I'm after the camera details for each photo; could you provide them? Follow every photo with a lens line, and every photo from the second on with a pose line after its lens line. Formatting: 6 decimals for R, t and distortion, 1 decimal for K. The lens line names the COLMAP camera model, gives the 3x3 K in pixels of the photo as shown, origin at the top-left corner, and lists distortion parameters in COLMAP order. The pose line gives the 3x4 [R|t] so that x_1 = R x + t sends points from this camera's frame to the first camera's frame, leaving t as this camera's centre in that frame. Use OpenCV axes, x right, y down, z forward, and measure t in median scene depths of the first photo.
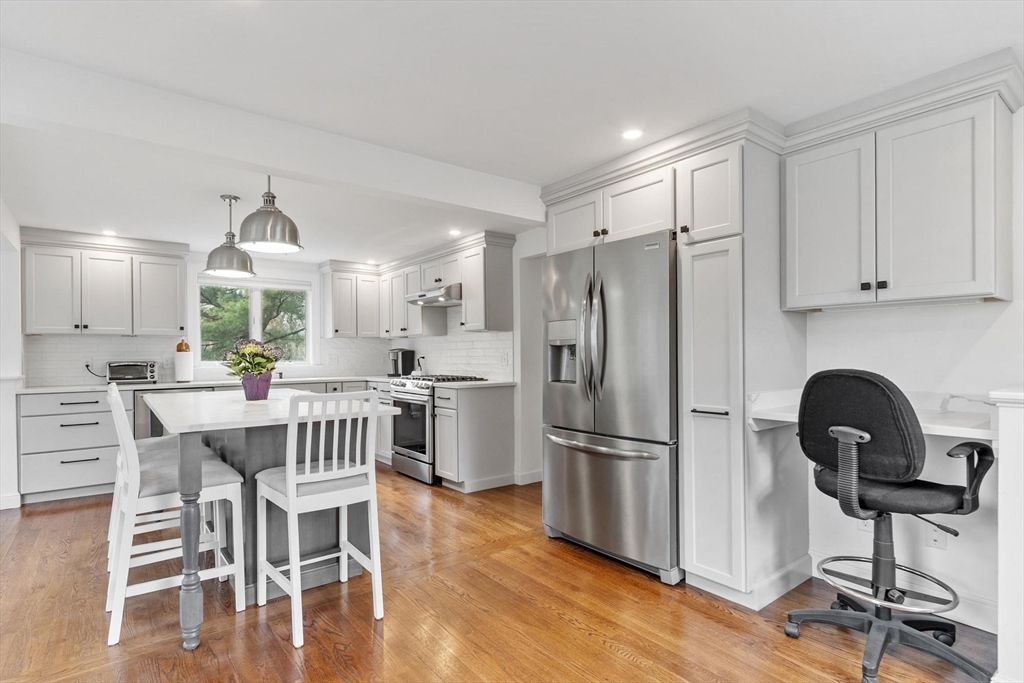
lens RADIAL K [[525.2, 0, 503.7], [0, 525.2, 359.7], [0, 0, 1]] dist [0.003063, 0.000135]
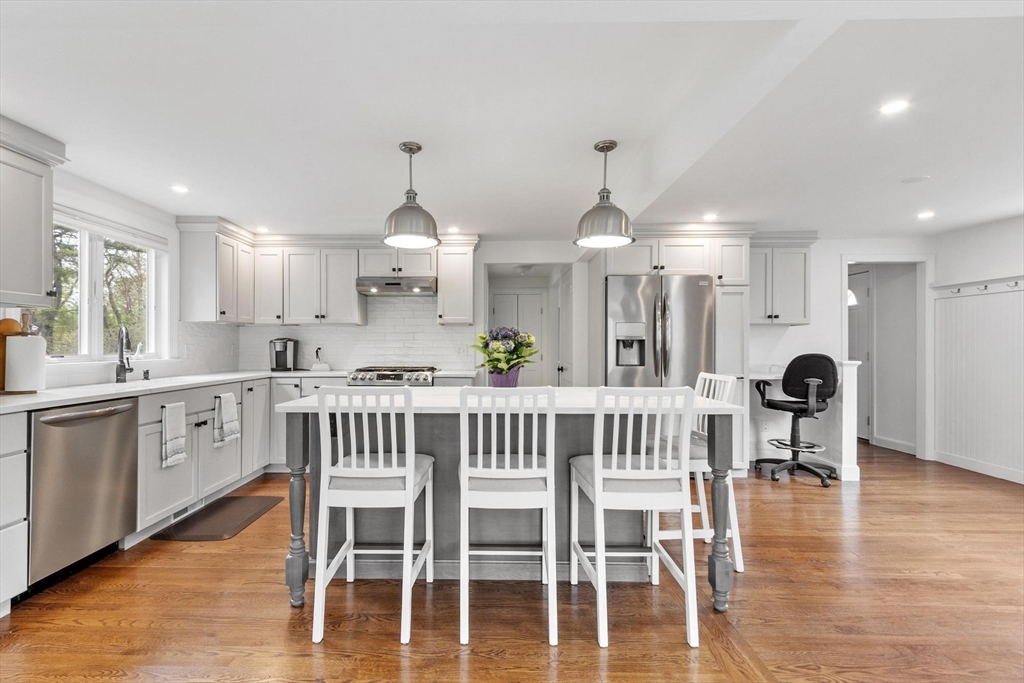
lens RADIAL K [[454.9, 0, 505.5], [0, 454.9, 341.7], [0, 0, 1]] dist [-0.000480, -0.000072]
pose [[0.607220, 0.014173, 0.794407, -0.725094], [0.002871, 0.999795, -0.020032, 0.000833], [-0.794528, 0.014444, 0.607055, 0.348652]]
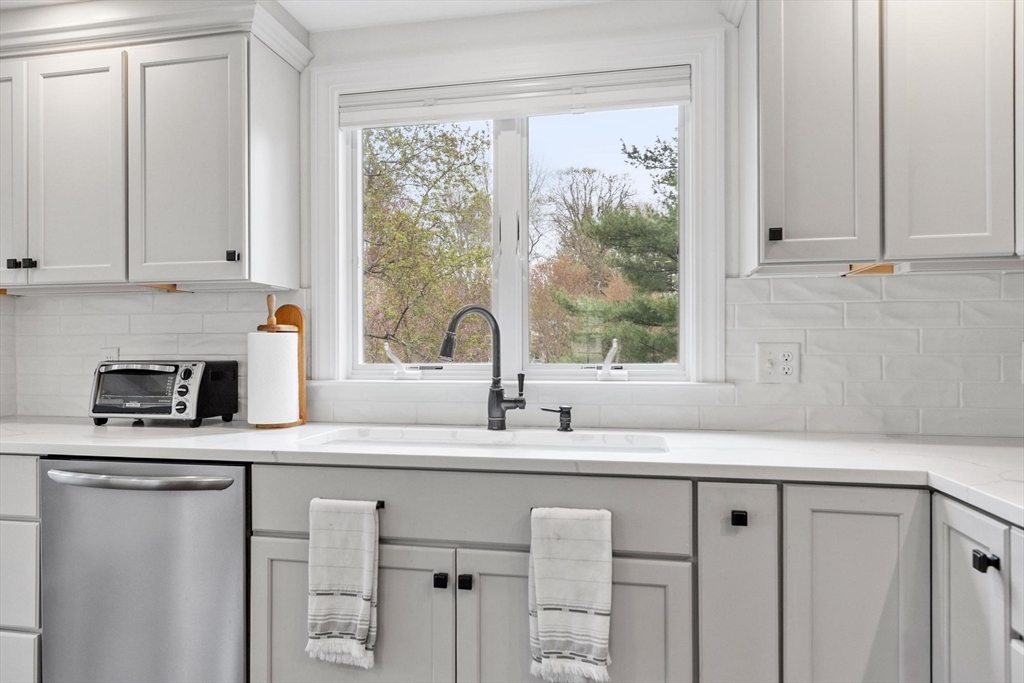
lens RADIAL K [[667.8, 0, 482.1], [0, 667.8, 349.1], [0, 0, 1]] dist [-0.001959, 0.000069]
pose [[0.643108, 0.005895, -0.765753, -0.223885], [-0.011699, 0.999929, -0.002128, -0.005958], [0.765686, 0.010328, 0.643132, 0.891099]]
